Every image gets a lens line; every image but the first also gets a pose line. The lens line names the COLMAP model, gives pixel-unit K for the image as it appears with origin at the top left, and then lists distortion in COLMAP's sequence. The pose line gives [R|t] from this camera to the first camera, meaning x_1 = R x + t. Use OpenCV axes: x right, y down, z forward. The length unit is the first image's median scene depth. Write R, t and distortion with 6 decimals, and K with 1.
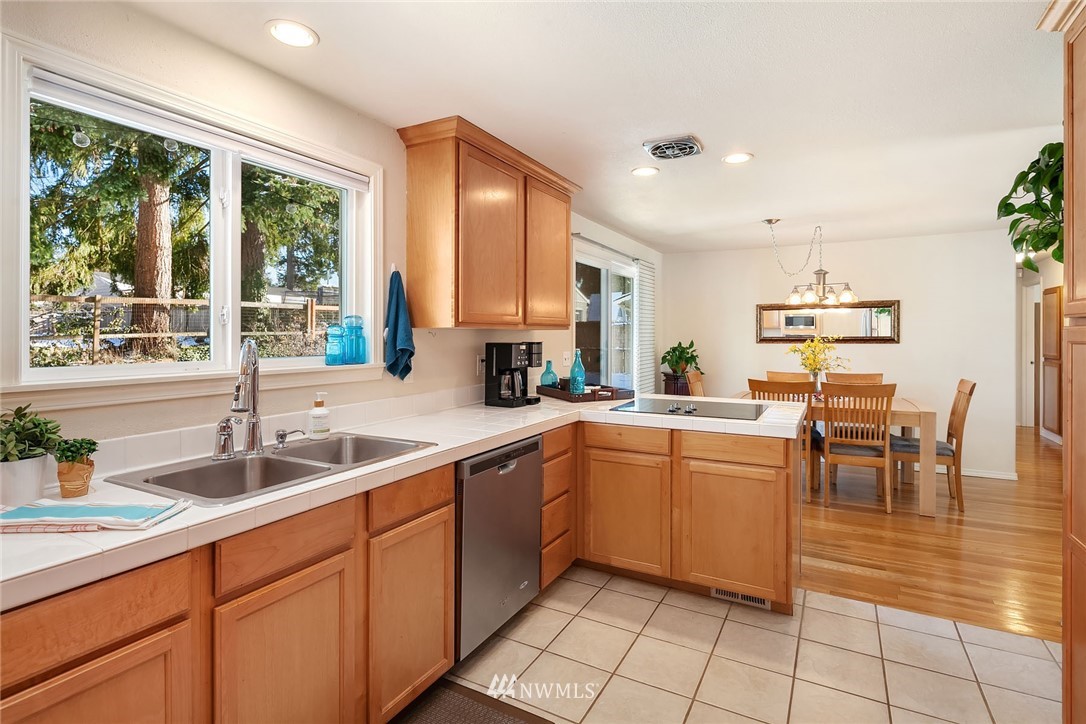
lens RADIAL K [[536.0, 0, 548.3], [0, 536.0, 343.2], [0, 0, 1]] dist [-0.002776, 0.000455]
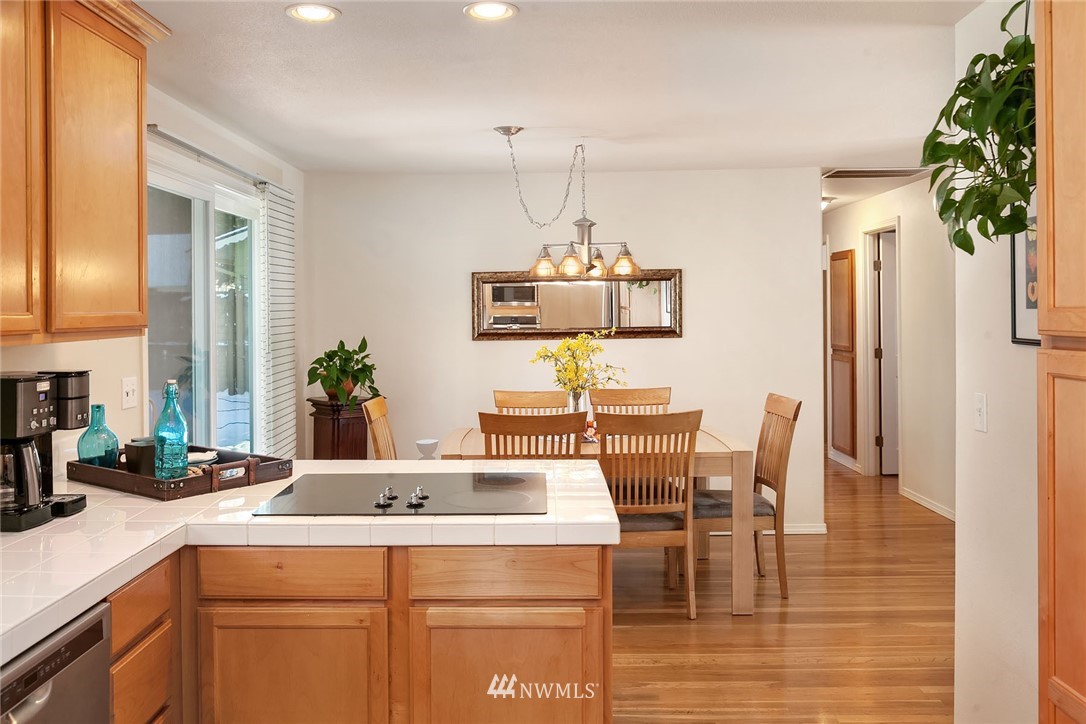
lens RADIAL K [[985.8, 0, 547.2], [0, 985.8, 335.2], [0, 0, 1]] dist [-0.031155, 0.000000]
pose [[0.894026, -0.012524, 0.447841, -0.018339], [0.012716, 0.999916, 0.002579, -0.015056], [-0.447836, 0.003389, 0.894110, 0.061426]]
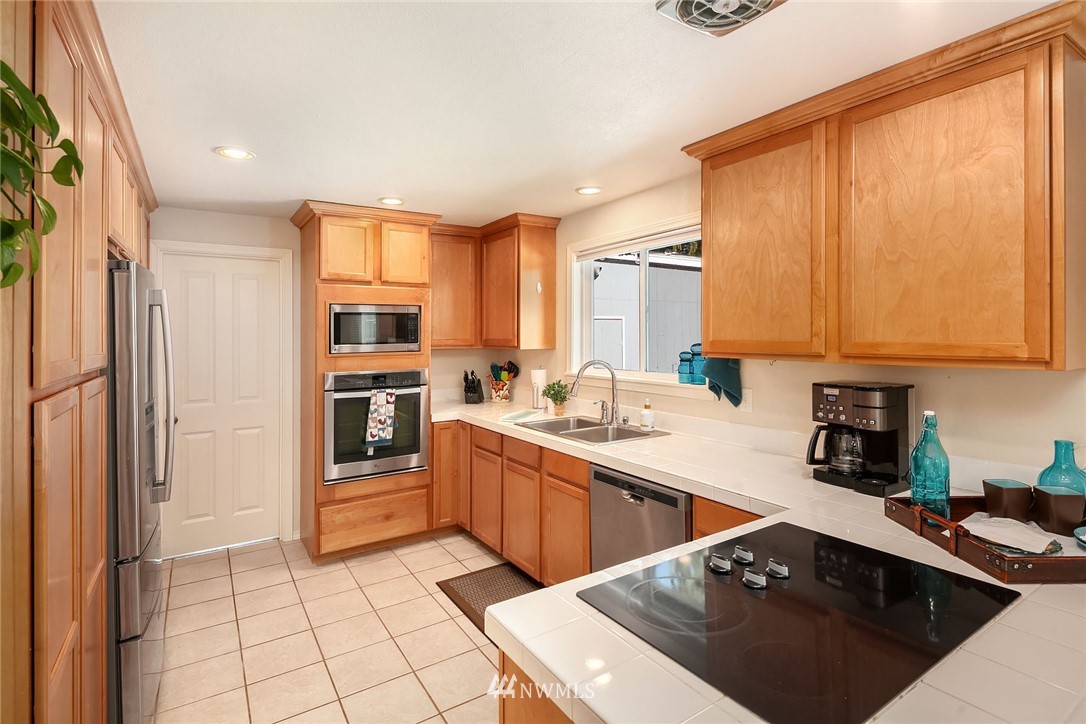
lens RADIAL K [[536.0, 0, 552.1], [0, 536.0, 331.0], [0, 0, 1]] dist [-0.002776, 0.000455]
pose [[-0.475599, 0.003478, -0.879655, 0.787065], [0.002476, 0.999994, 0.002615, -0.078847], [0.879658, -0.000934, -0.475605, 1.186963]]
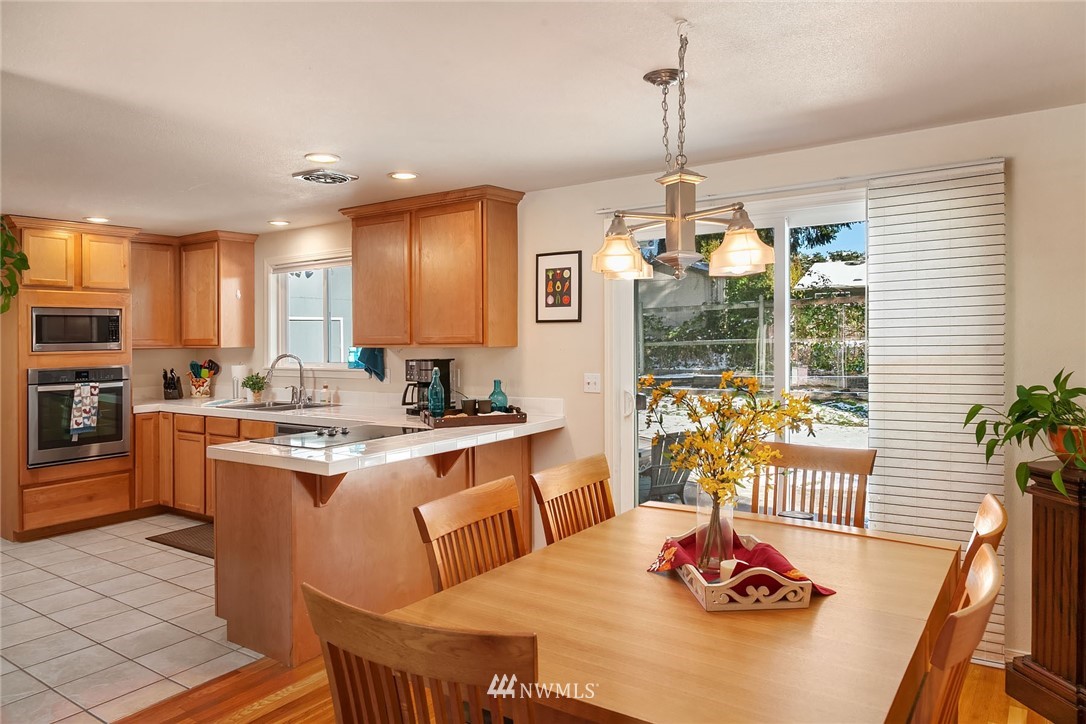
lens RADIAL K [[717.9, 0, 559.3], [0, 717.9, 342.9], [0, 0, 1]] dist [0.011412, -0.003737]
pose [[-0.112498, 0.014210, -0.993550, 1.697788], [0.003353, 0.999897, 0.013921, -0.067761], [0.993646, -0.001765, -0.112534, 1.744168]]
